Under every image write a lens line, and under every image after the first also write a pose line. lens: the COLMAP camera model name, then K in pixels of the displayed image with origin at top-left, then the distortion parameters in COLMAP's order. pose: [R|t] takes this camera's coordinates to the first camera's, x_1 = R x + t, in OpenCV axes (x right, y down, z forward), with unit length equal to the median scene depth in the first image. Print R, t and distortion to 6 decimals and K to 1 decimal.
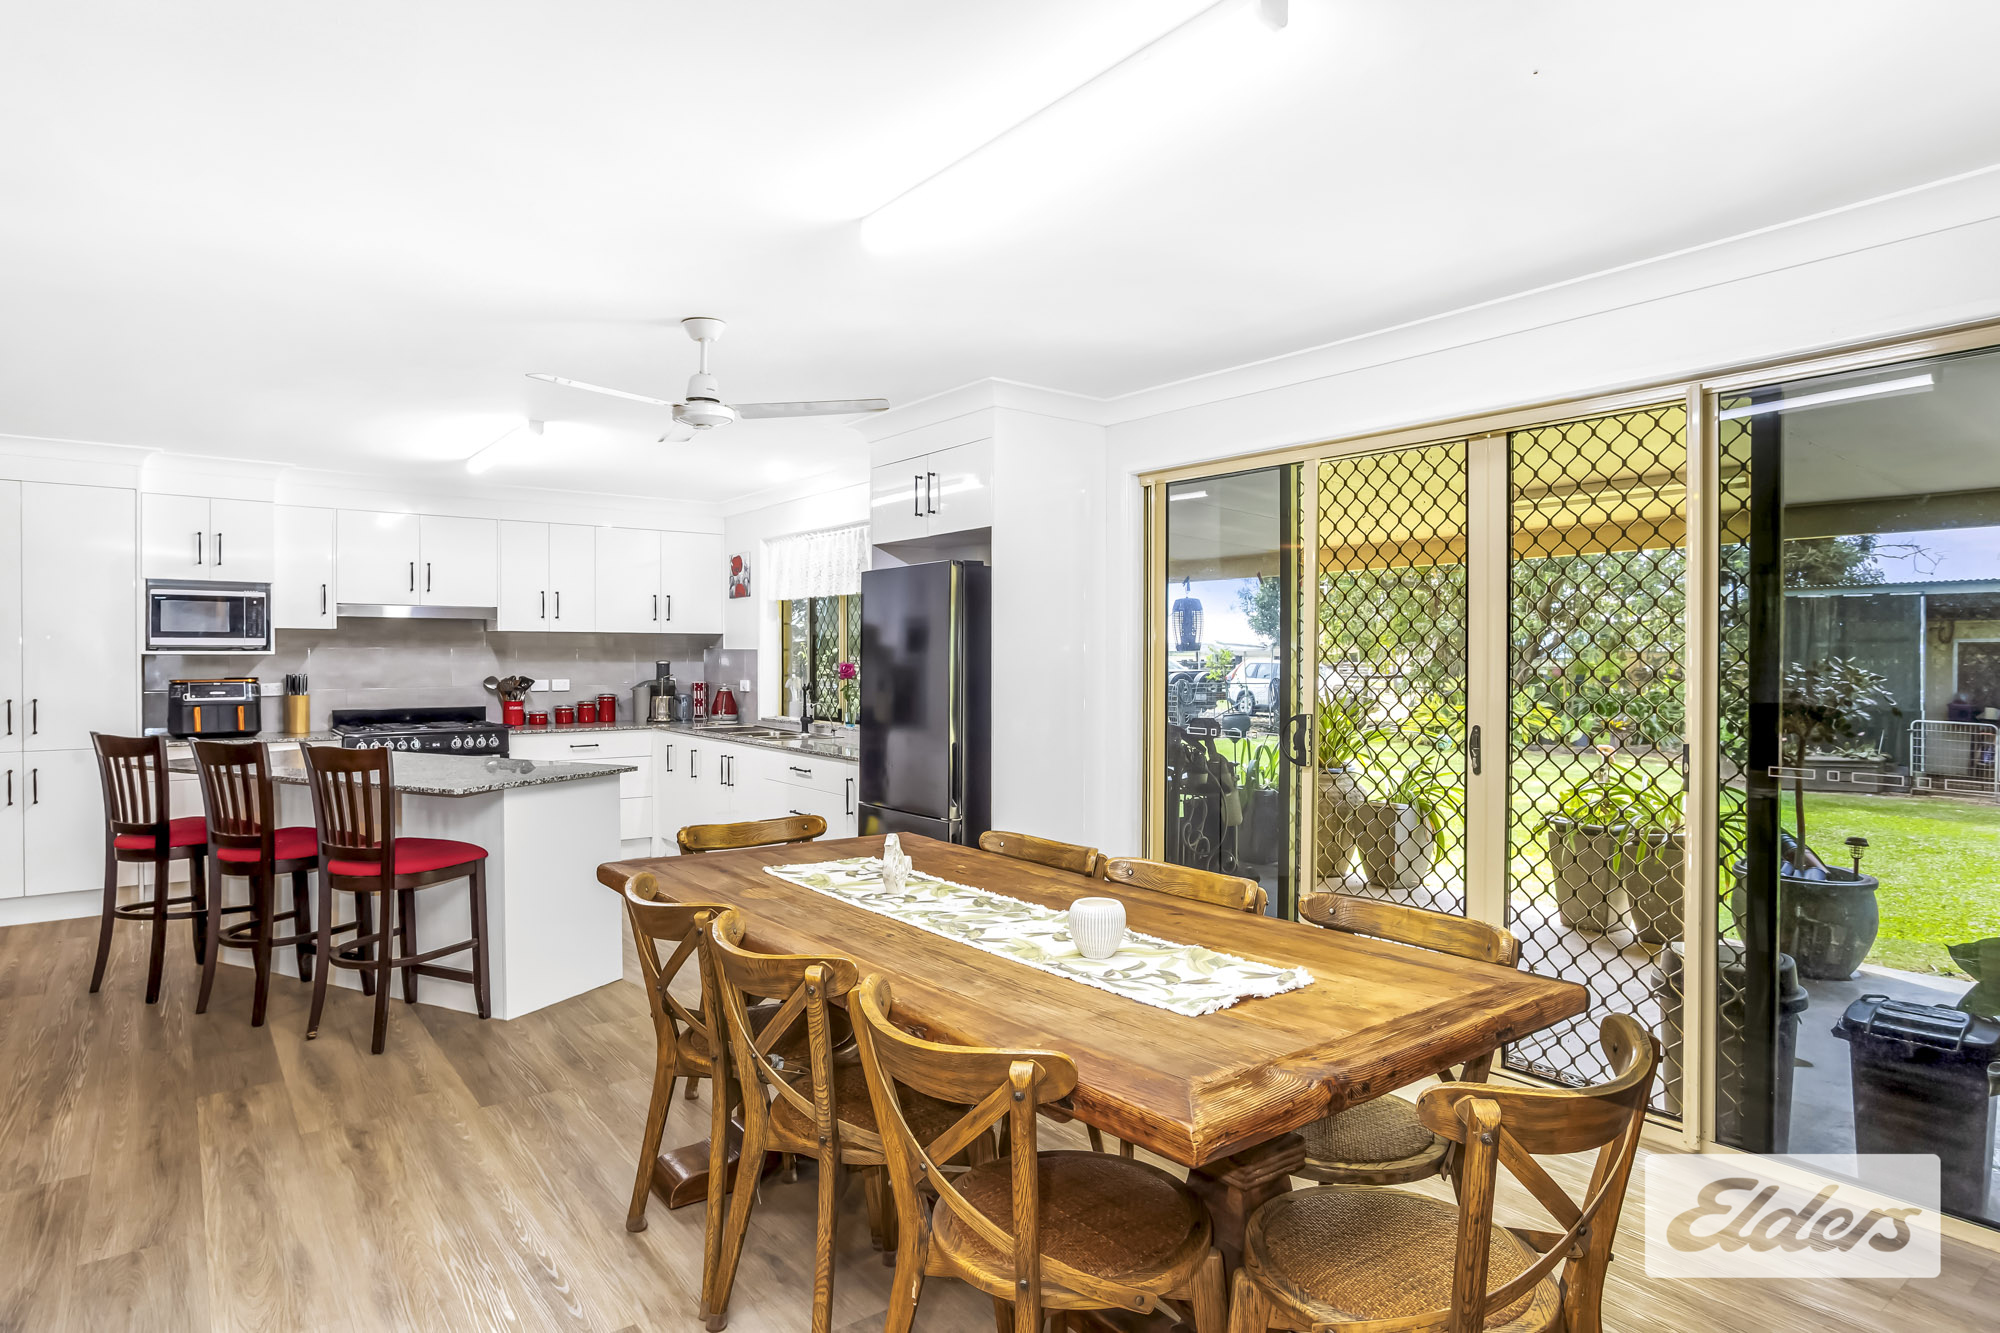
lens RADIAL K [[1105.7, 0, 1000.0], [0, 1105.7, 666.5], [0, 0, 1]] dist [-0.001602, -0.000243]
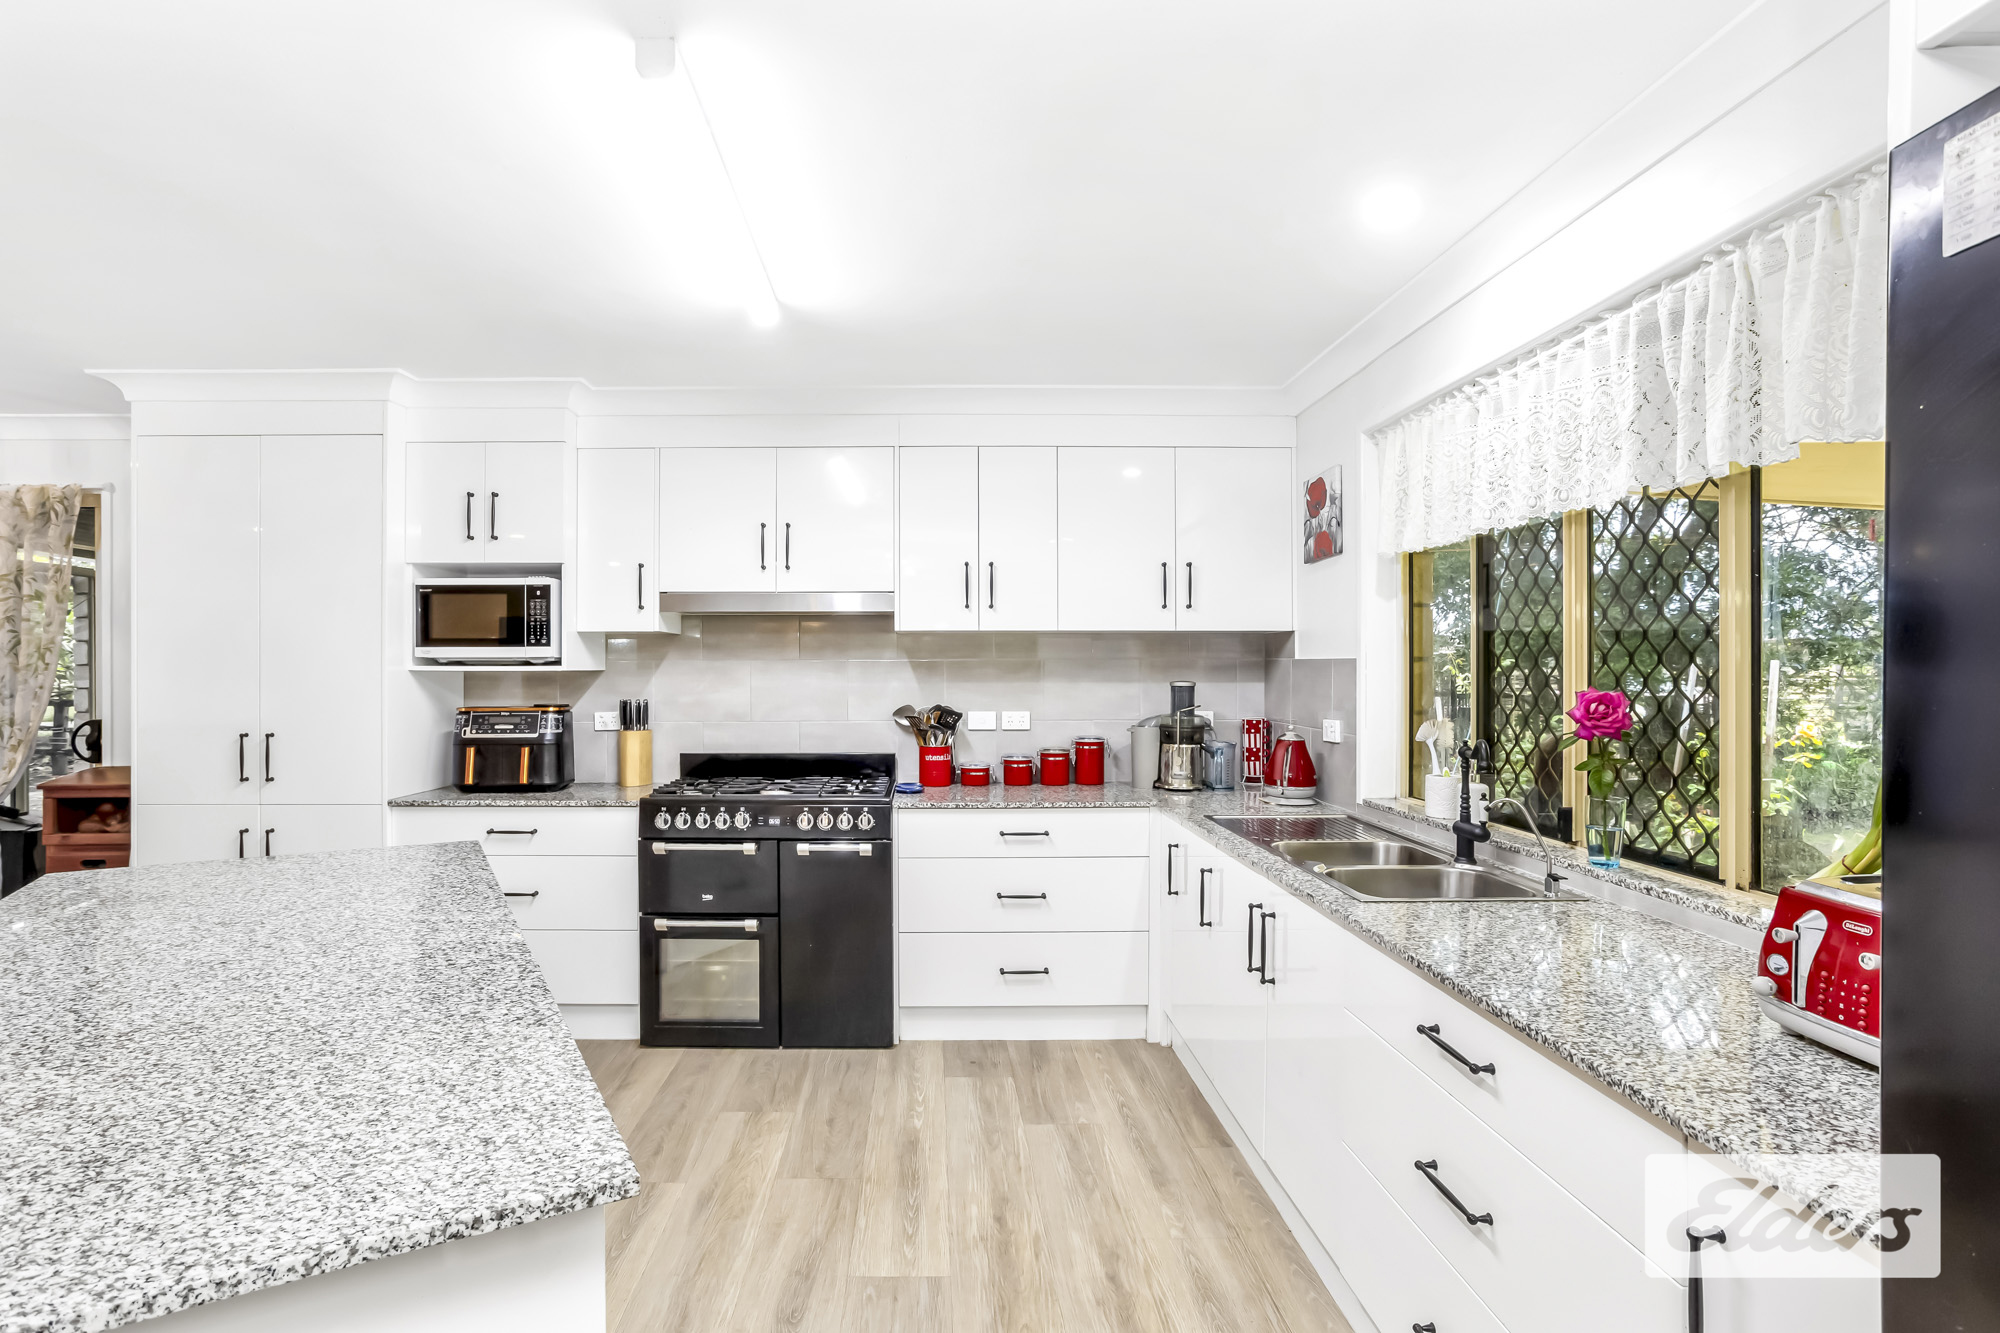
lens RADIAL K [[859.6, 0, 1000.0], [0, 859.6, 666.5], [0, 0, 1]] dist [-0.001578, -0.000023]
pose [[0.783251, -0.004960, -0.621686, -0.110541], [-0.003518, 0.999917, -0.012410, -0.007084], [0.621696, 0.011907, 0.783168, 0.627679]]
